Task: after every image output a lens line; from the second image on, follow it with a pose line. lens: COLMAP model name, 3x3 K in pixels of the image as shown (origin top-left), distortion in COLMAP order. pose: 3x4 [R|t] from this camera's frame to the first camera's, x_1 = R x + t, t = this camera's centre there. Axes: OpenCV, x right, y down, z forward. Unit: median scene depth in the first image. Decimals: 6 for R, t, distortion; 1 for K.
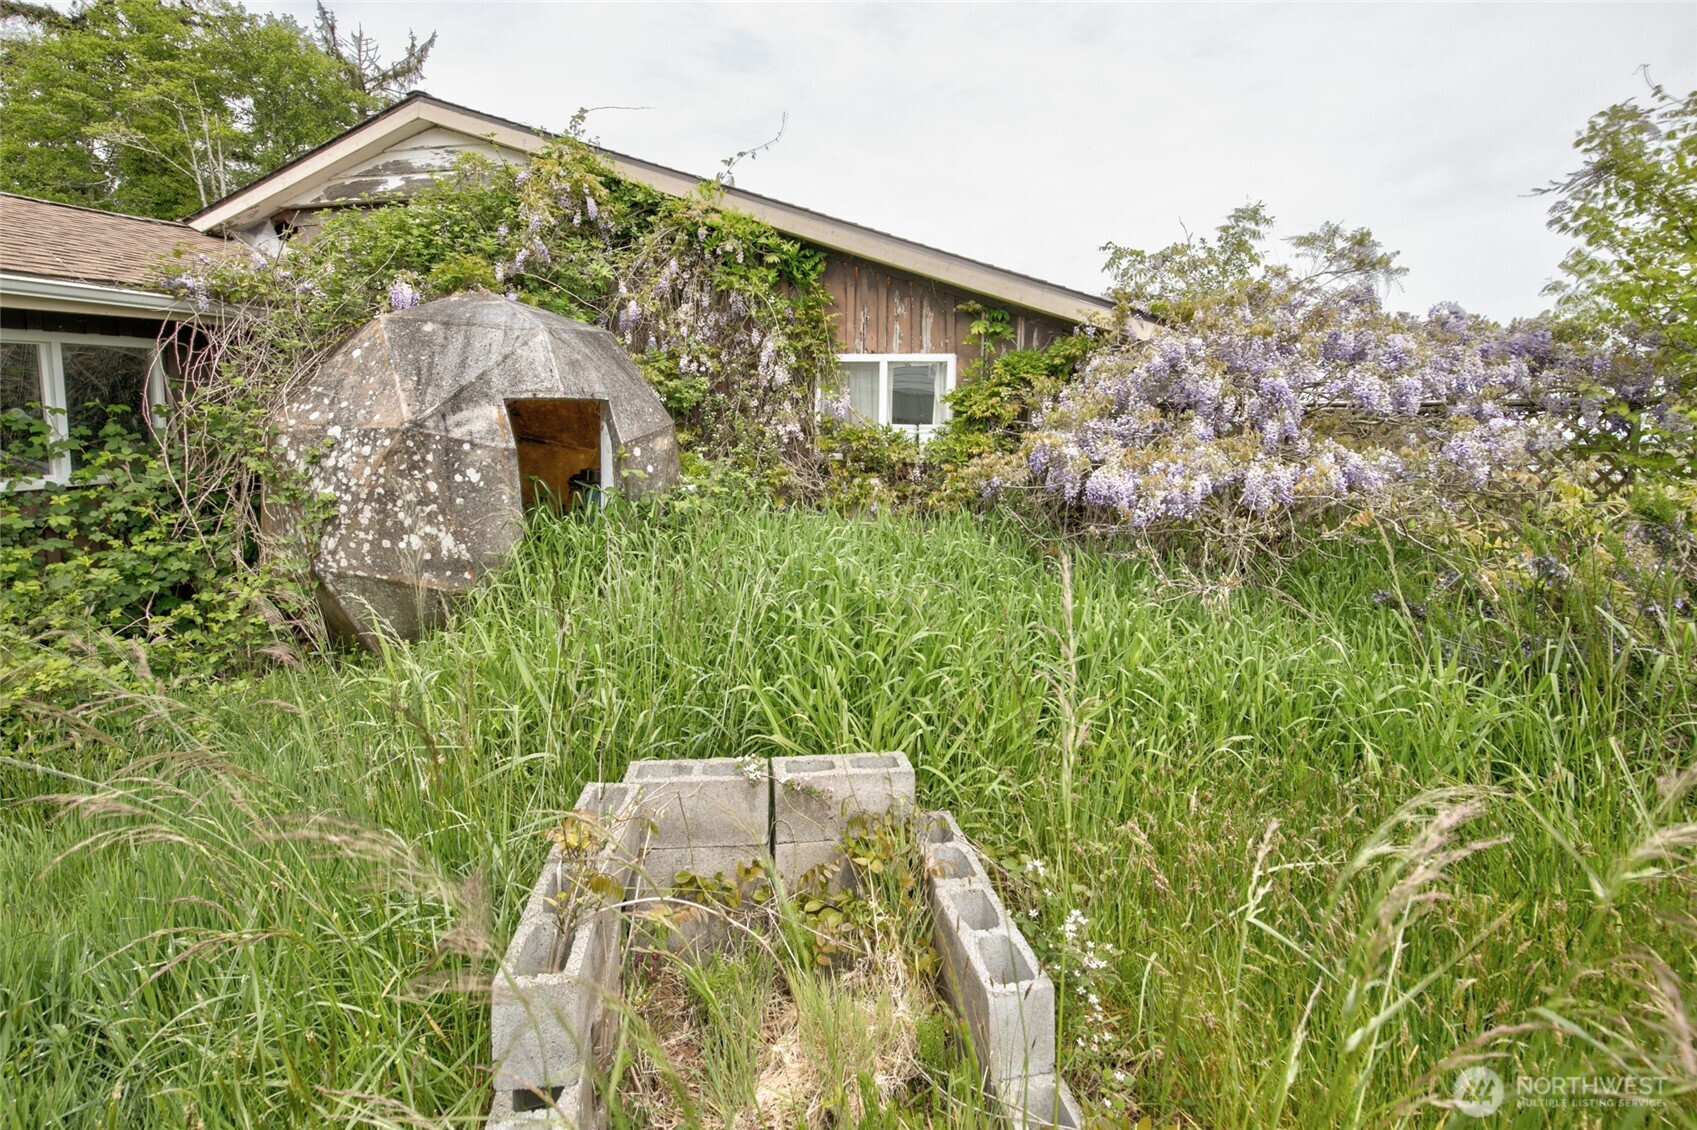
lens RADIAL K [[783.7, 0, 848.4], [0, 783.7, 507.6], [0, 0, 1]] dist [-0.003297, -0.000050]
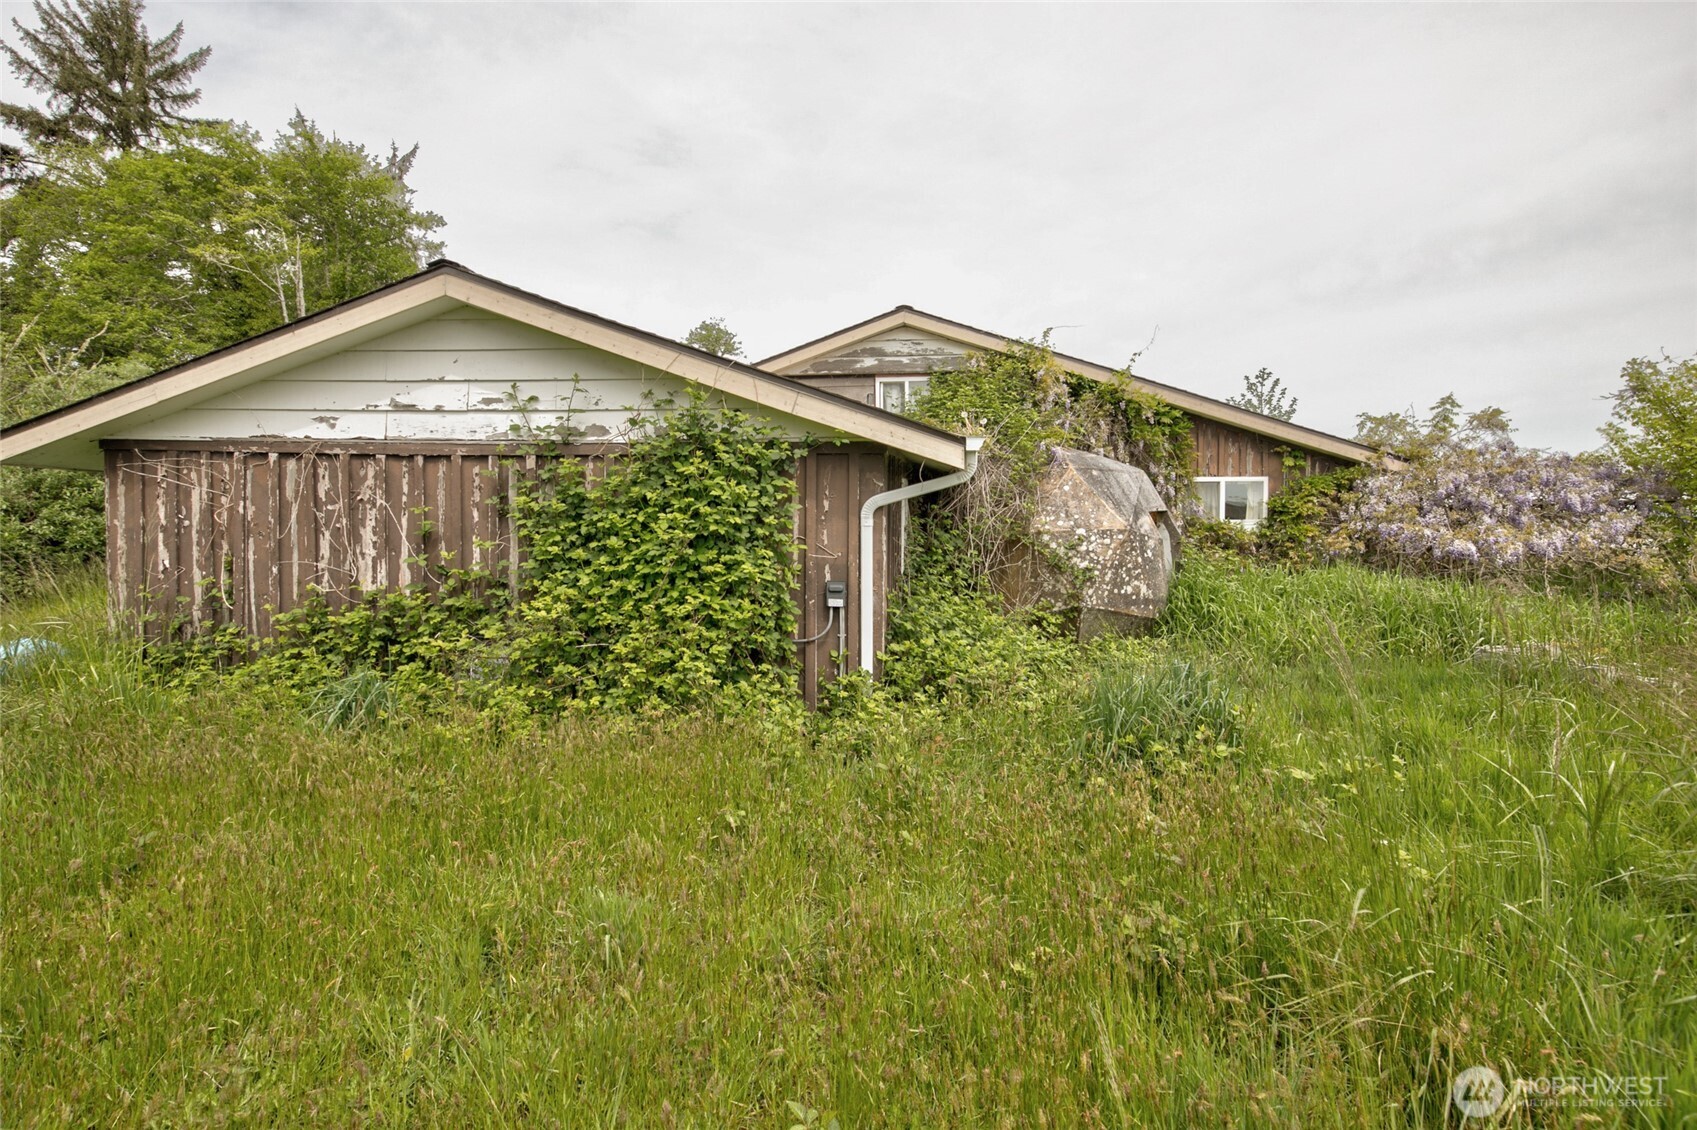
lens RADIAL K [[783.7, 0, 849.3], [0, 783.7, 561.1], [0, 0, 1]] dist [-0.003297, -0.000050]
pose [[0.988112, -0.029780, 0.150825, -1.171891], [0.036742, 0.998374, -0.043585, 0.025753], [-0.149281, 0.048609, 0.987599, -0.583225]]
